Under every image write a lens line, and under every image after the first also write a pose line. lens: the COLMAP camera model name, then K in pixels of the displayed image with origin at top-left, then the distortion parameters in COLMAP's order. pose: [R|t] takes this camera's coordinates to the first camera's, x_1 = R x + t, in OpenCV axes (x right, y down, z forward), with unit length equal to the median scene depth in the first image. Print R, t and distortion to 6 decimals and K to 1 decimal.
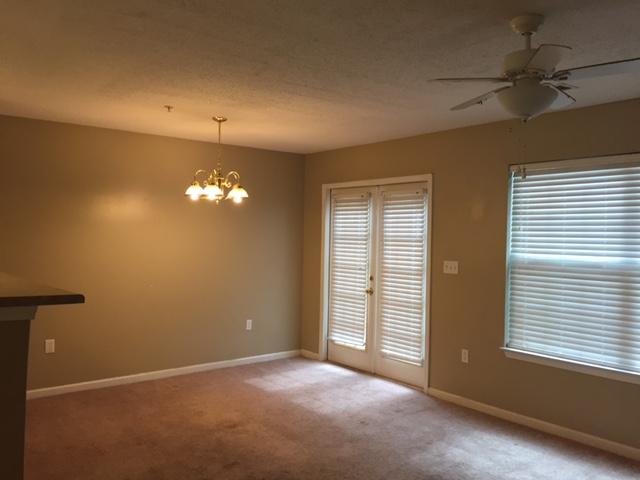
lens RADIAL K [[544.4, 0, 317.5], [0, 544.4, 238.1], [0, 0, 1]] dist [0.038043, -0.037443]
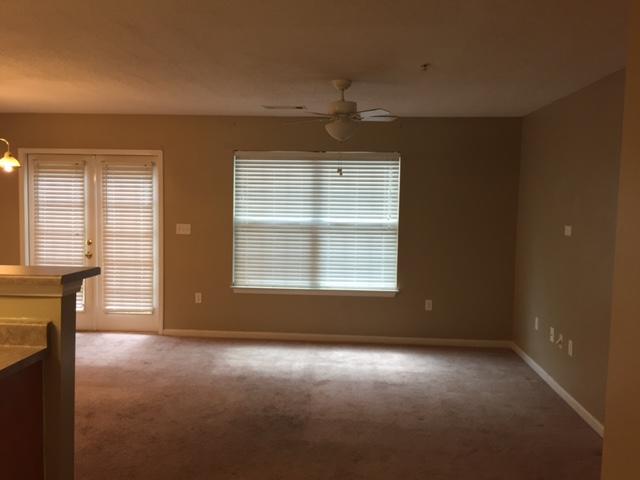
lens RADIAL K [[544.4, 0, 322.4], [0, 544.4, 239.2], [0, 0, 1]] dist [0.038043, -0.037443]
pose [[0.673253, -0.059465, 0.737017, -0.495805], [-0.000655, 0.996713, 0.081016, -0.025654], [-0.739412, -0.055027, 0.671001, -0.062927]]
